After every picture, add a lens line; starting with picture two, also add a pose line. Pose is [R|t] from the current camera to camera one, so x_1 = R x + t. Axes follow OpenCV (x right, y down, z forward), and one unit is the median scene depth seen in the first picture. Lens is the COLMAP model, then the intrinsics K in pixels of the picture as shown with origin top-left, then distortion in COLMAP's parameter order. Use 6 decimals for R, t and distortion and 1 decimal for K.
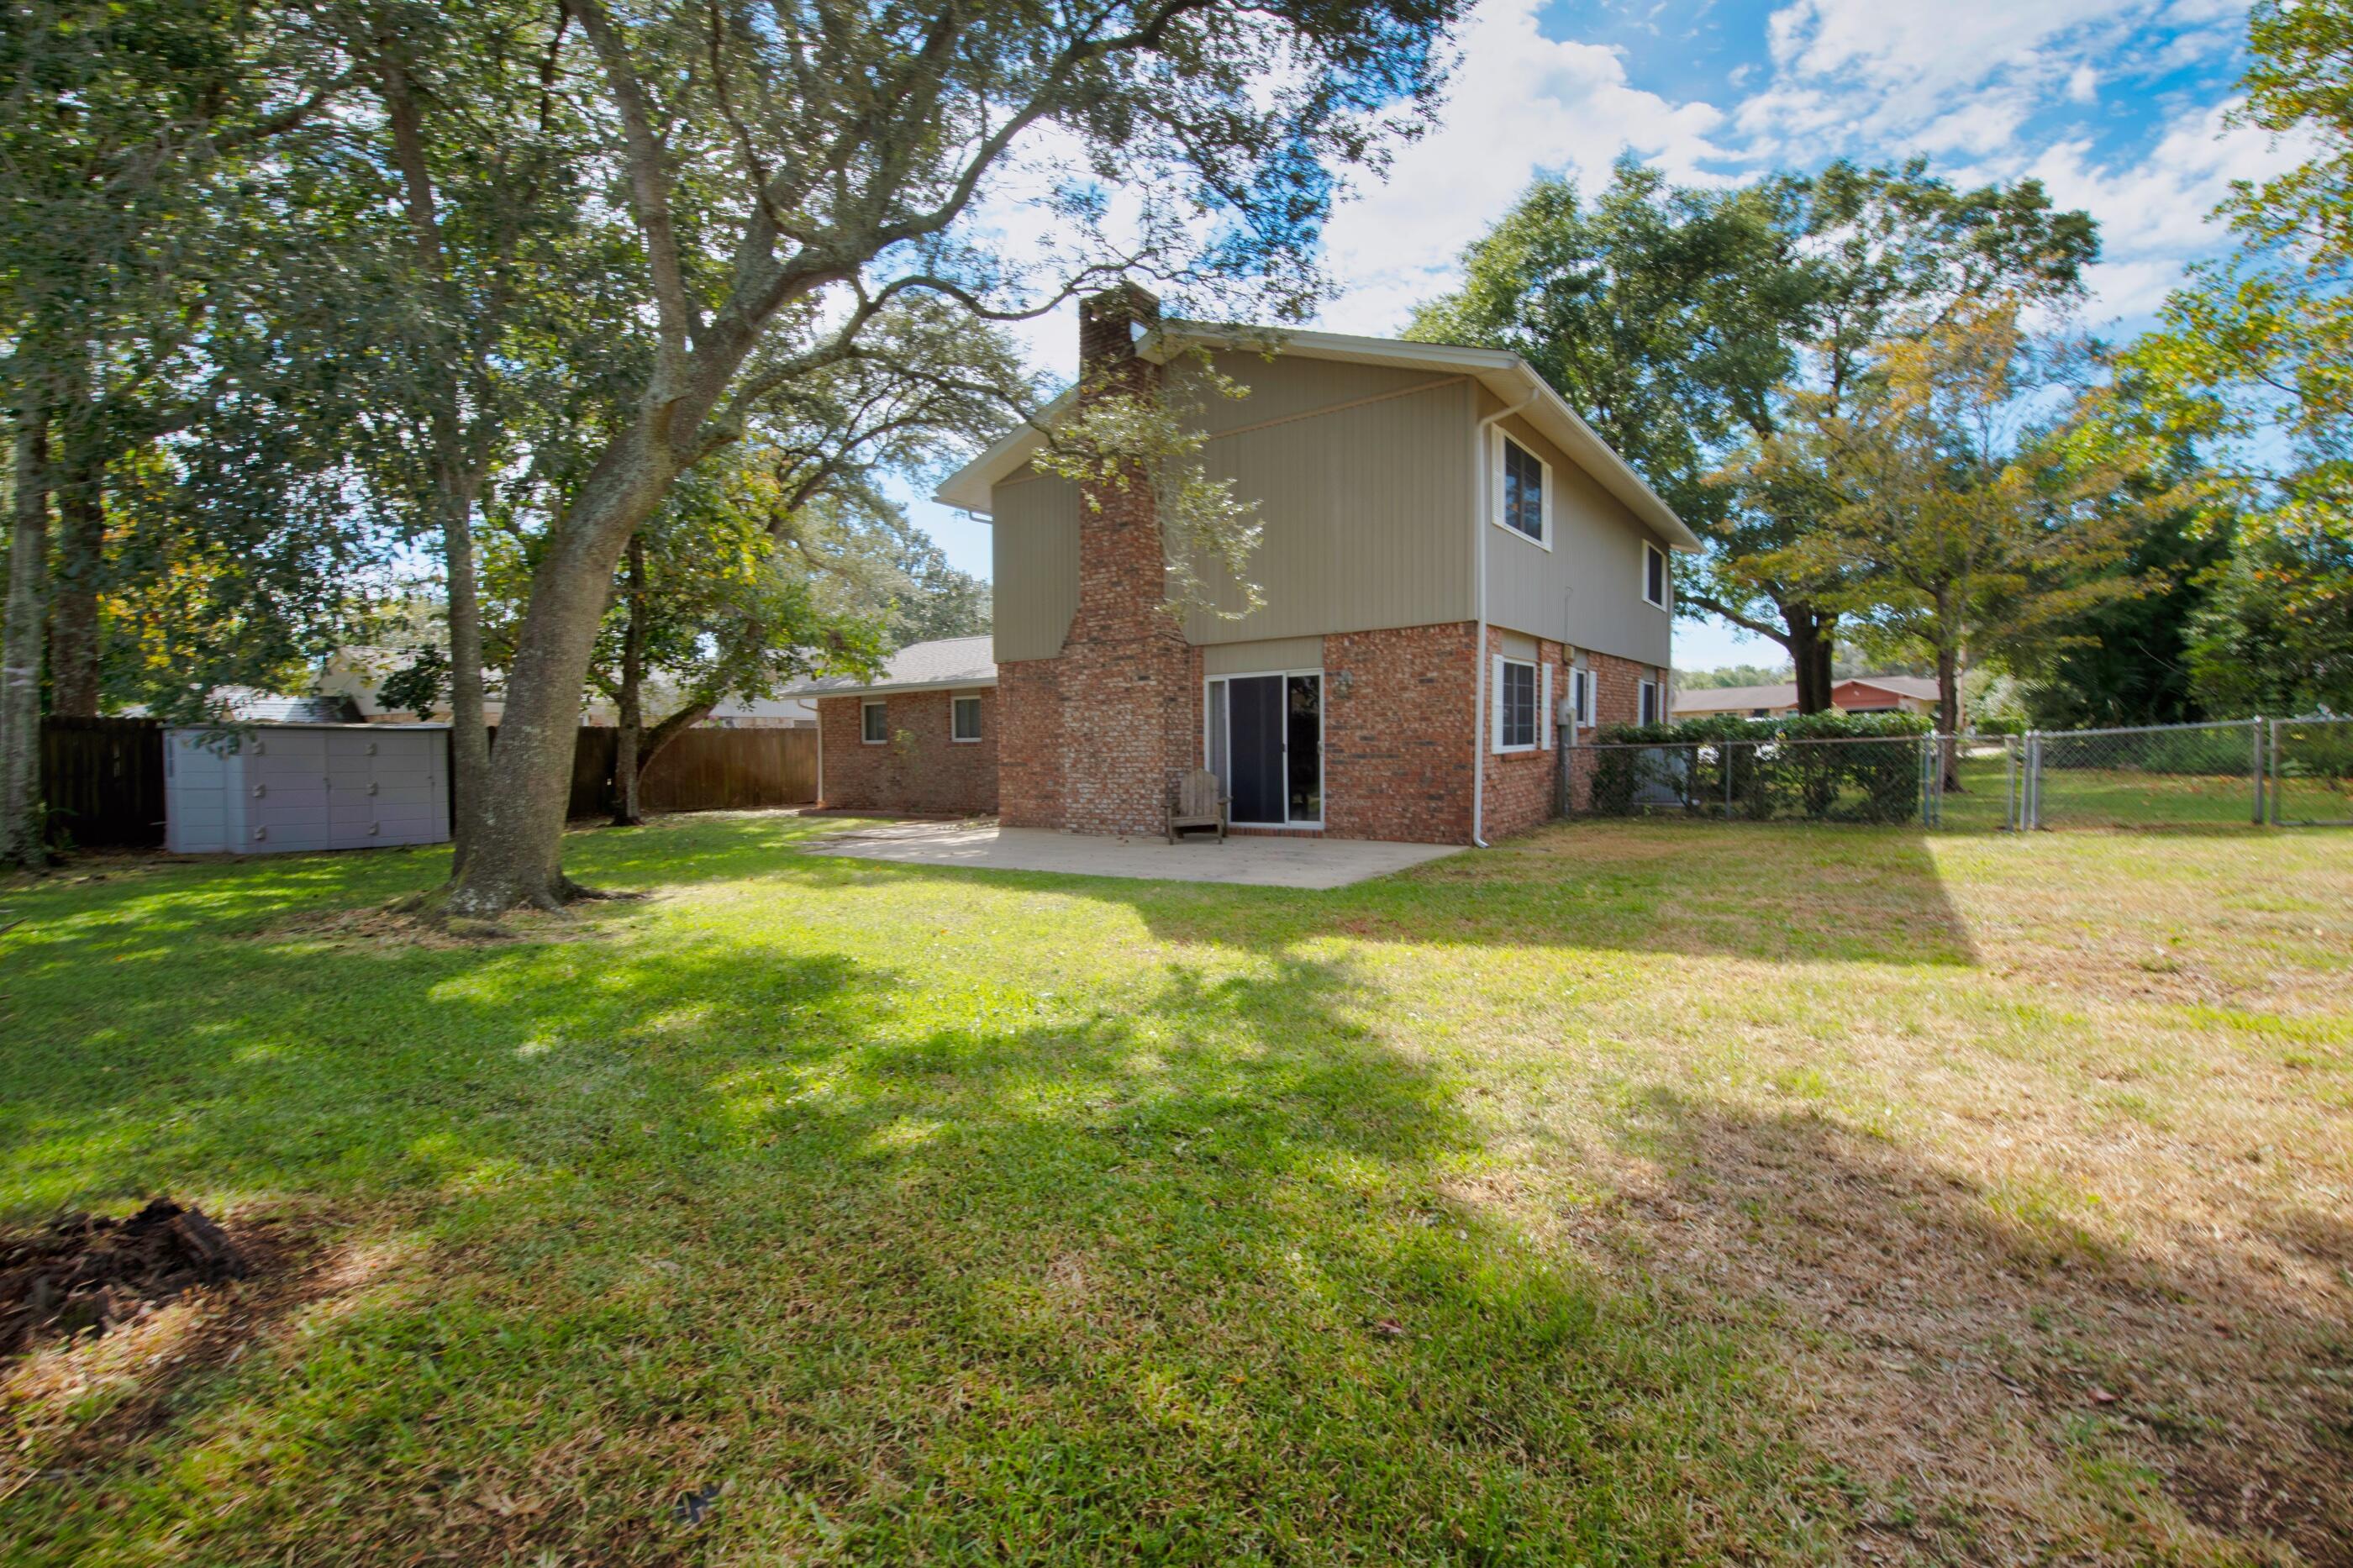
lens RADIAL K [[1073.2, 0, 1184.4], [0, 1073.2, 757.6], [0, 0, 1]] dist [0.192662, -0.000118]
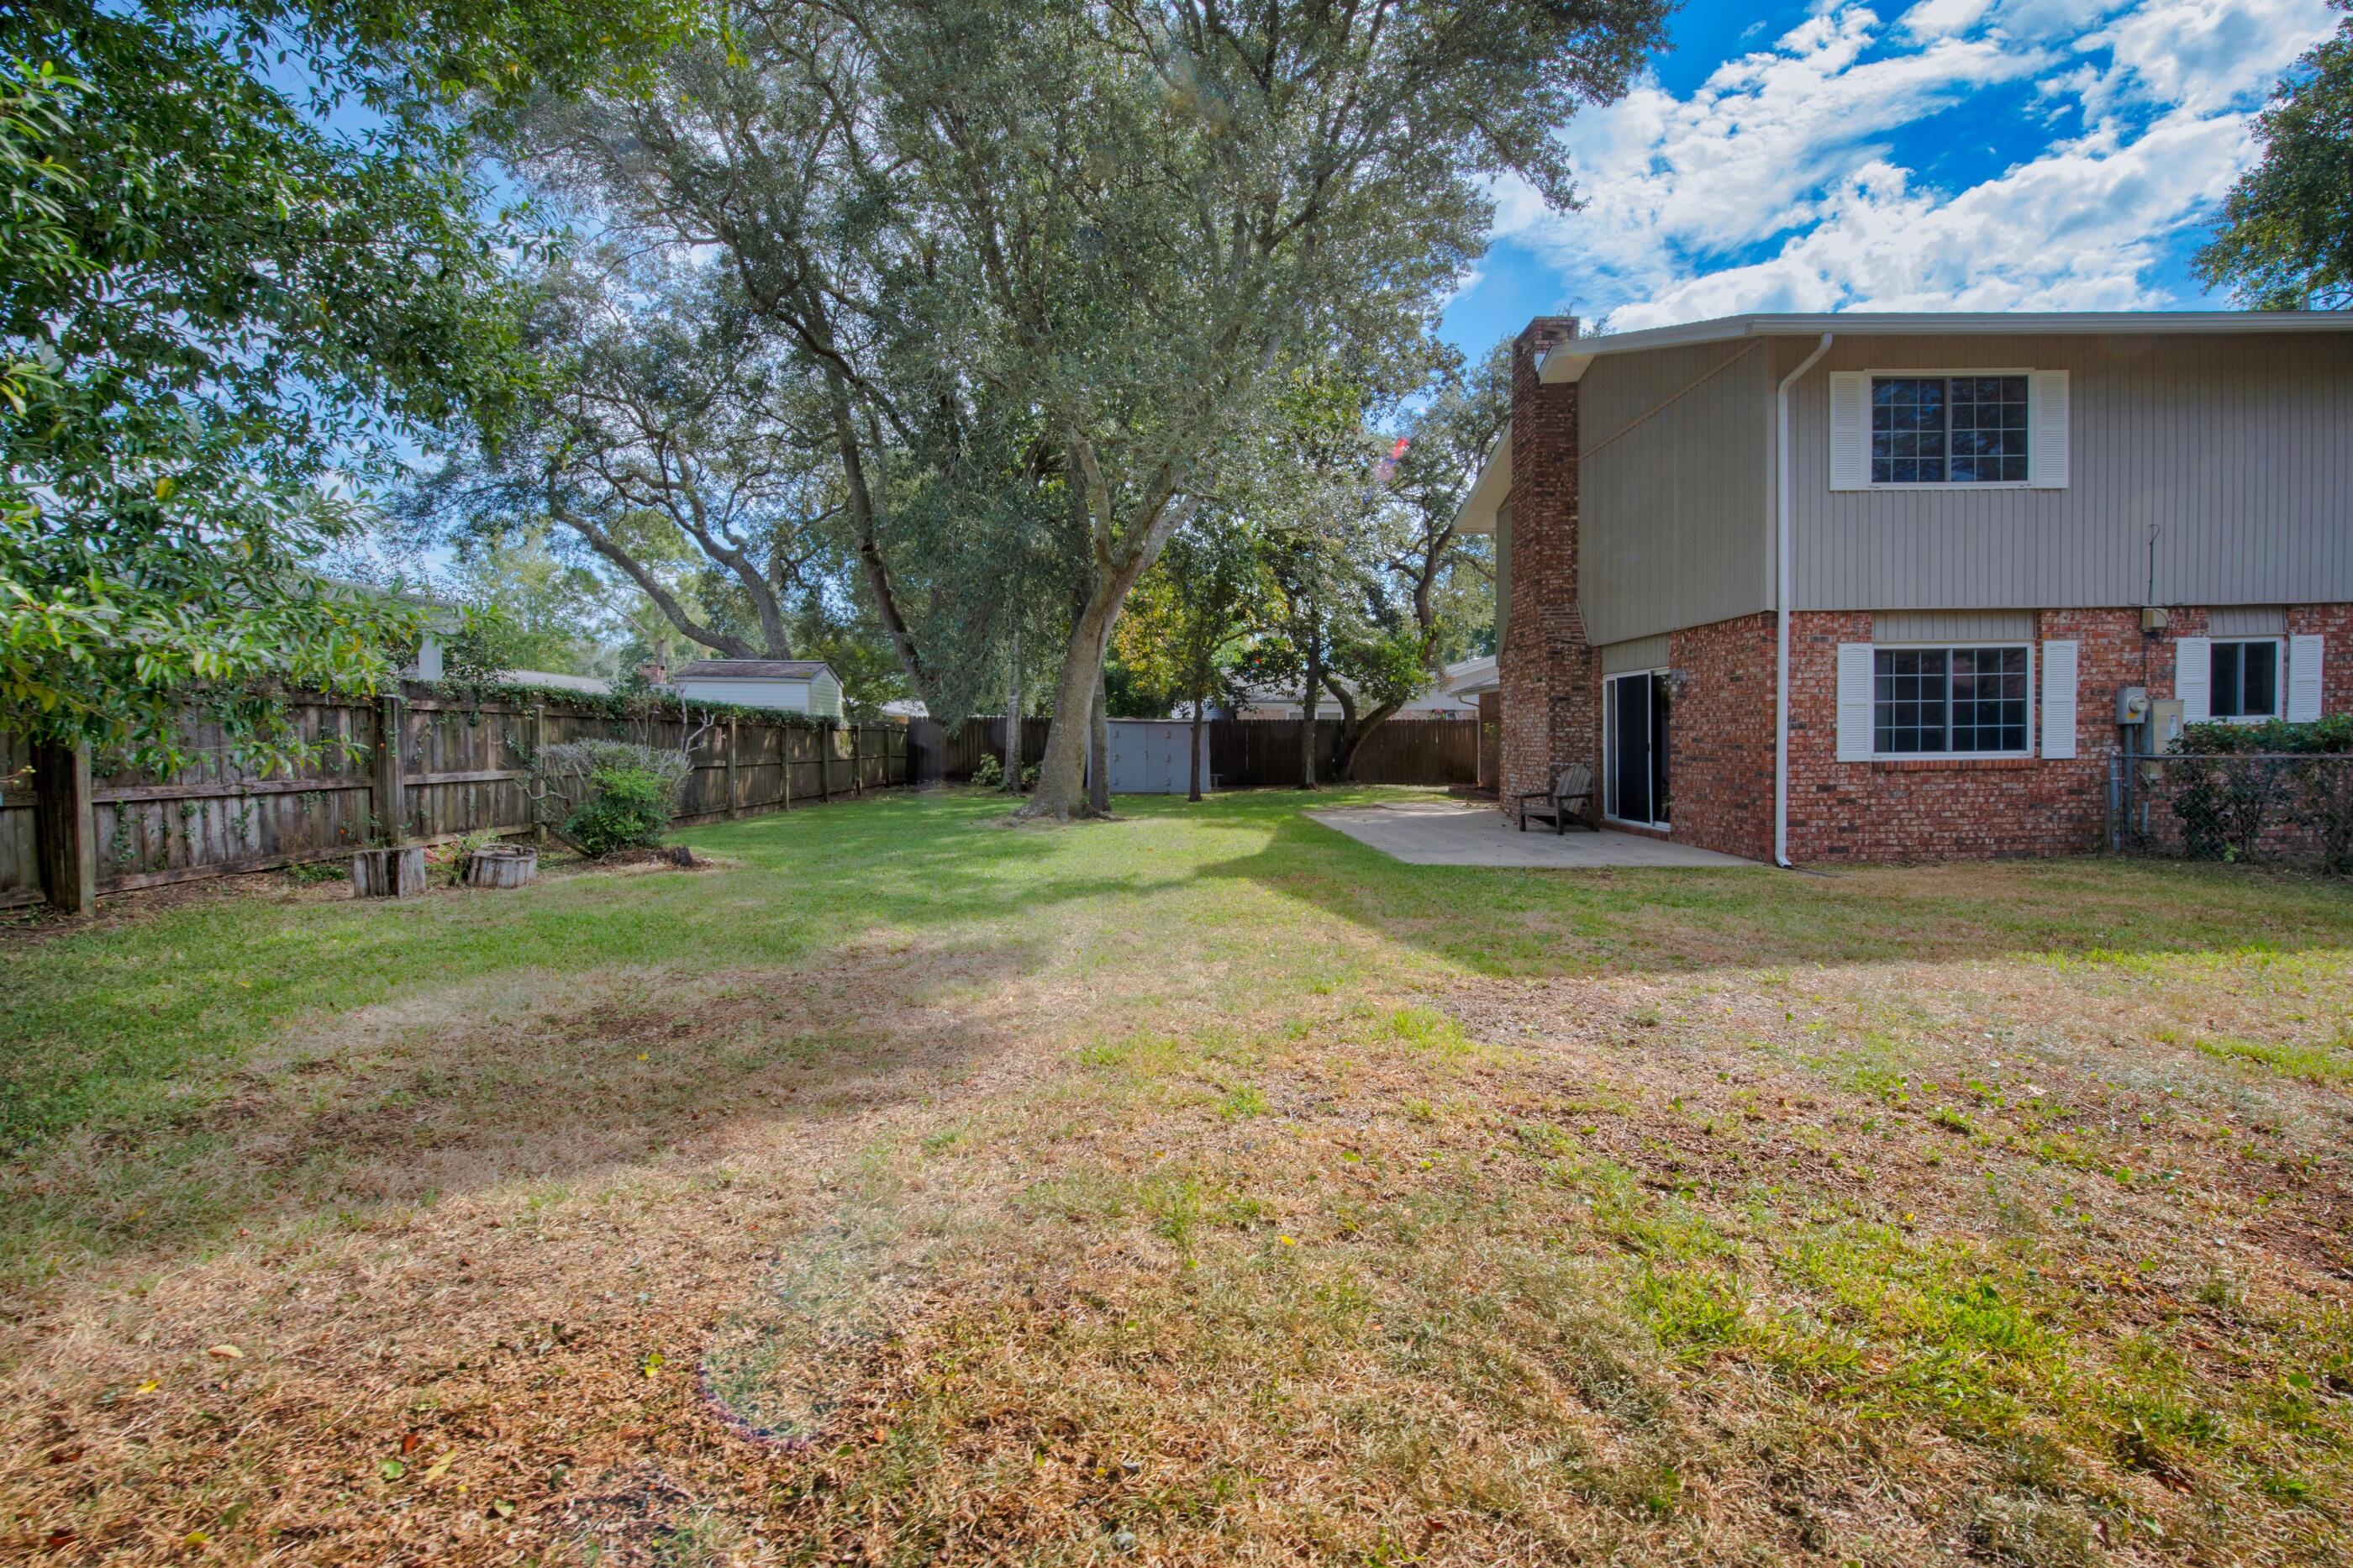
lens RADIAL K [[1039.1, 0, 1166.0], [0, 1039.1, 773.7], [0, 0, 1]] dist [0.204718, 0.000386]
pose [[0.525155, 0.041171, -0.850010, 0.700780], [-0.007378, 0.999012, 0.043830, -0.025047], [0.850975, -0.016746, 0.524940, 0.092471]]
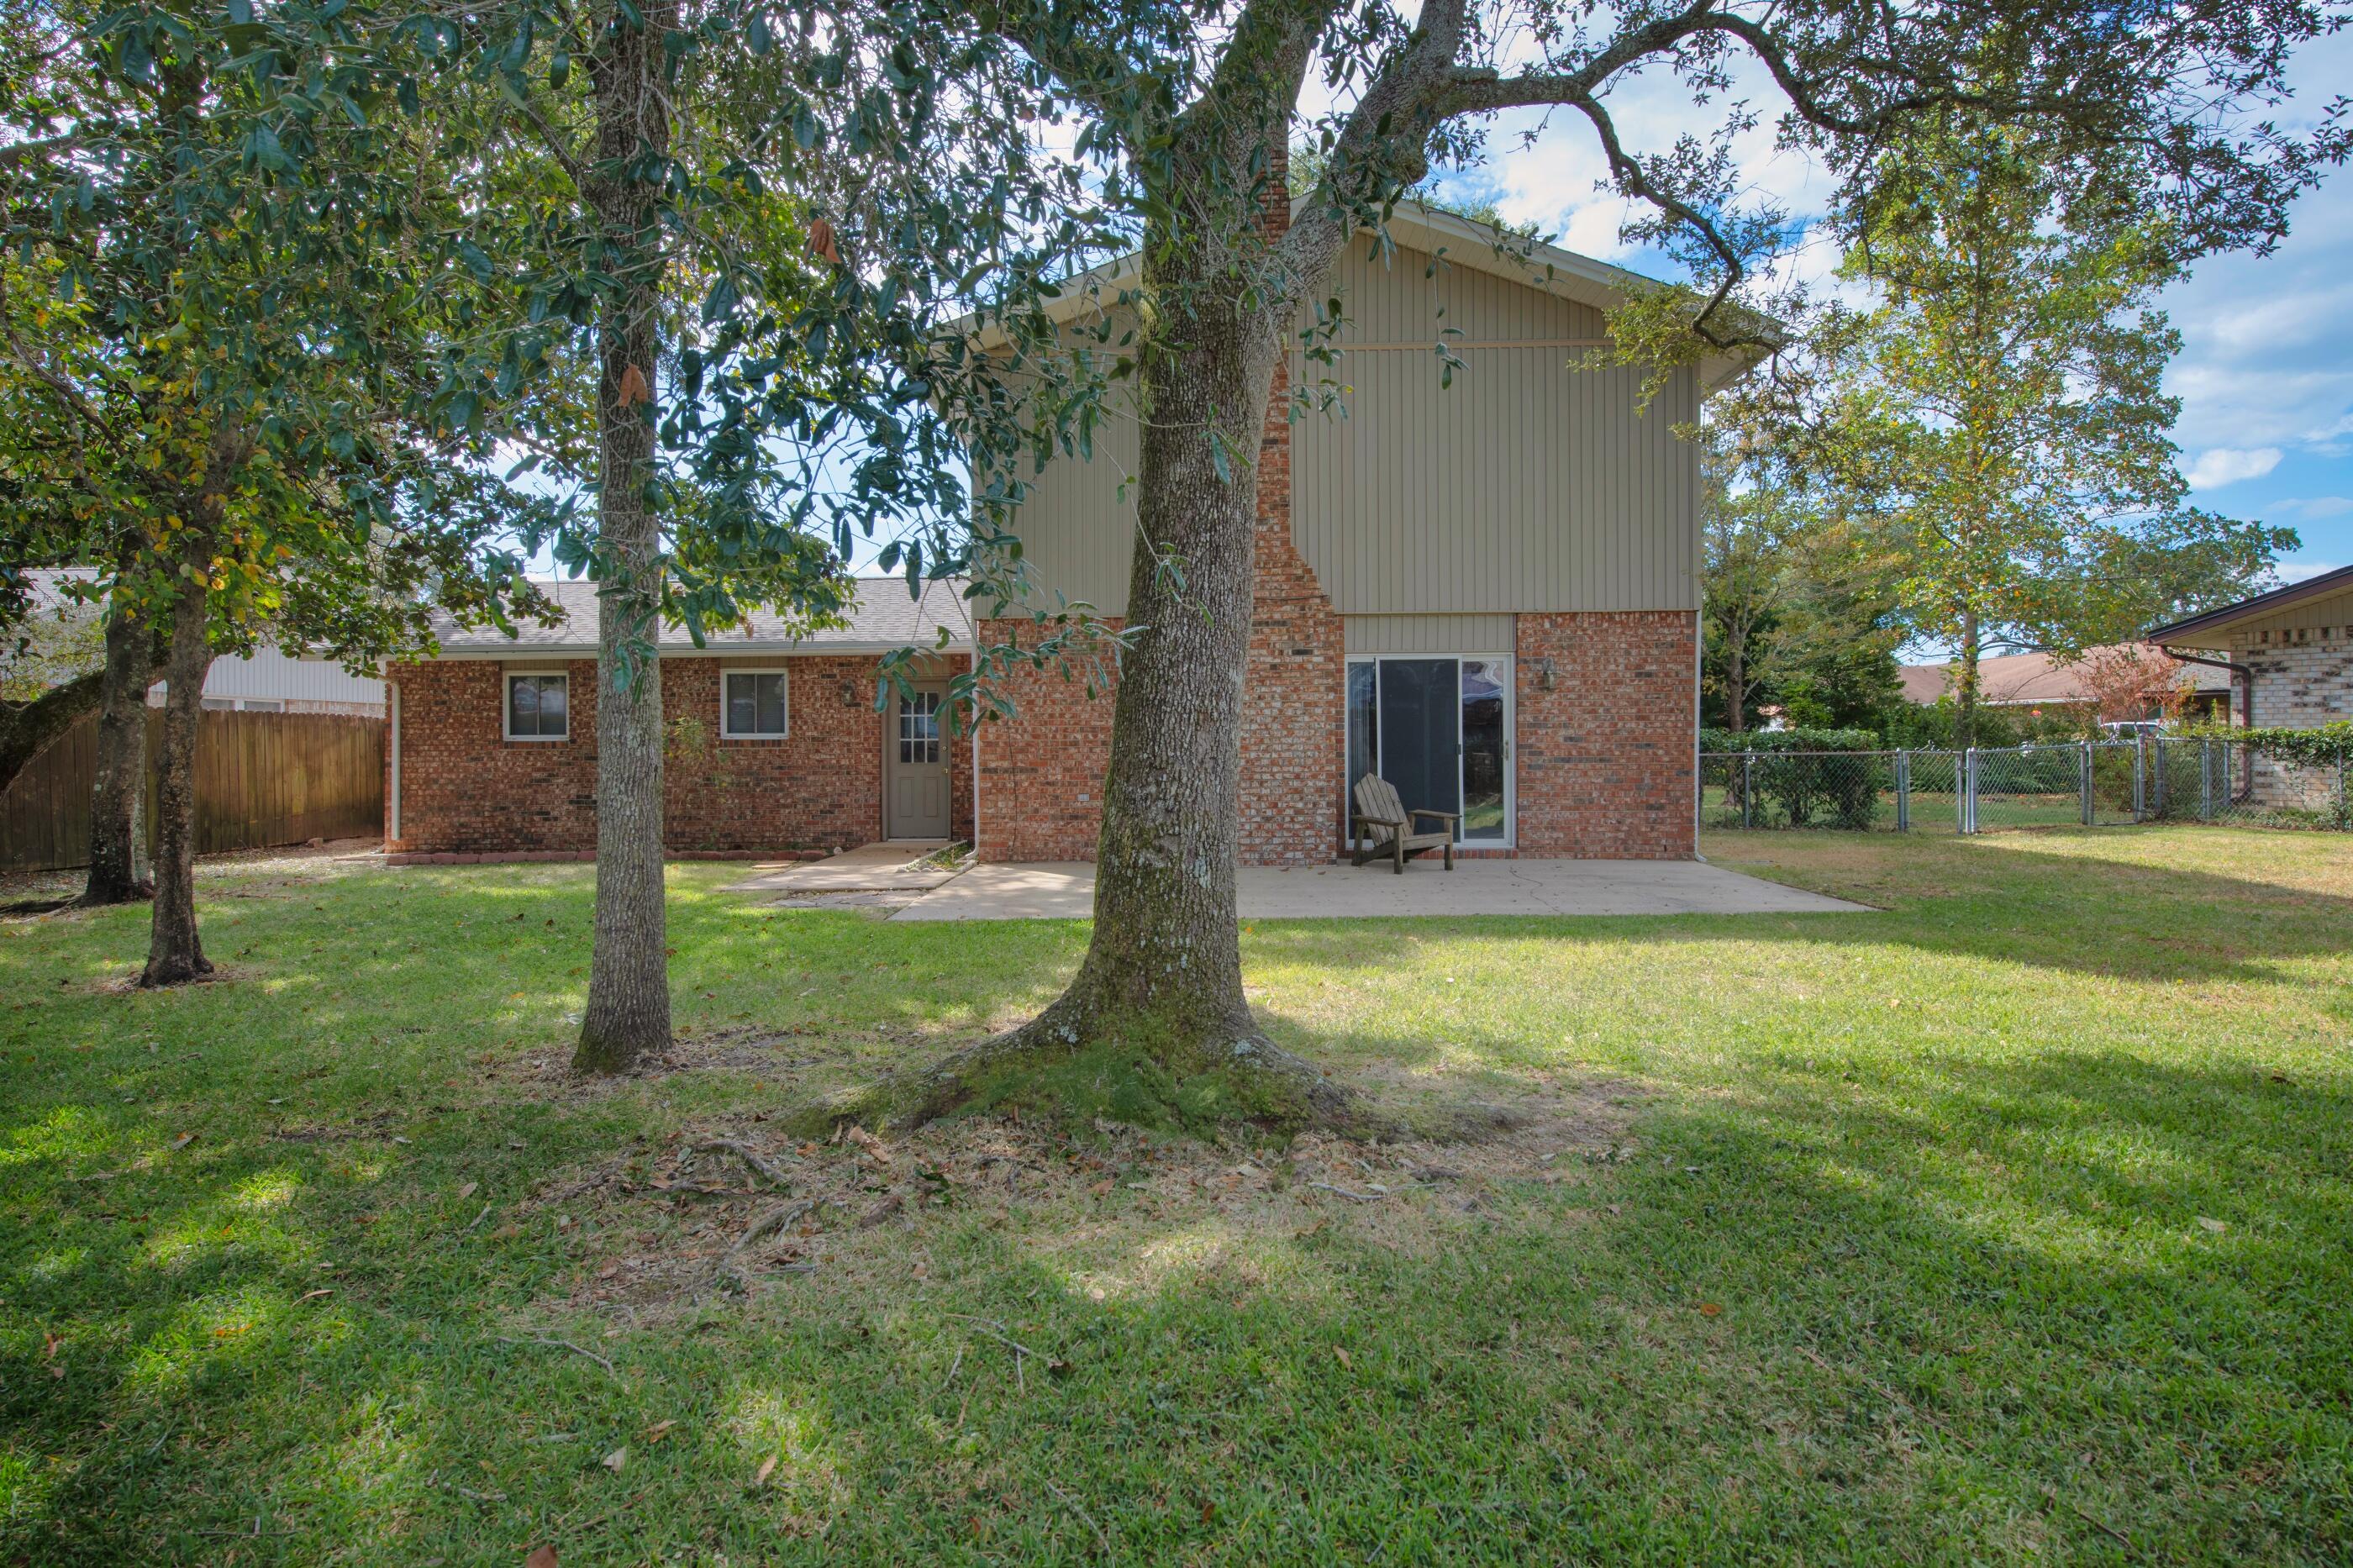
lens RADIAL K [[1168.5, 0, 929.2], [0, 1168.5, 780.4], [0, 0, 1]] dist [0.016197, -0.000125]
pose [[0.827625, 0.001080, 0.561280, -0.722462], [-0.003881, 0.999985, 0.003798, 0.012546], [-0.561268, -0.005322, 0.827617, 0.488272]]
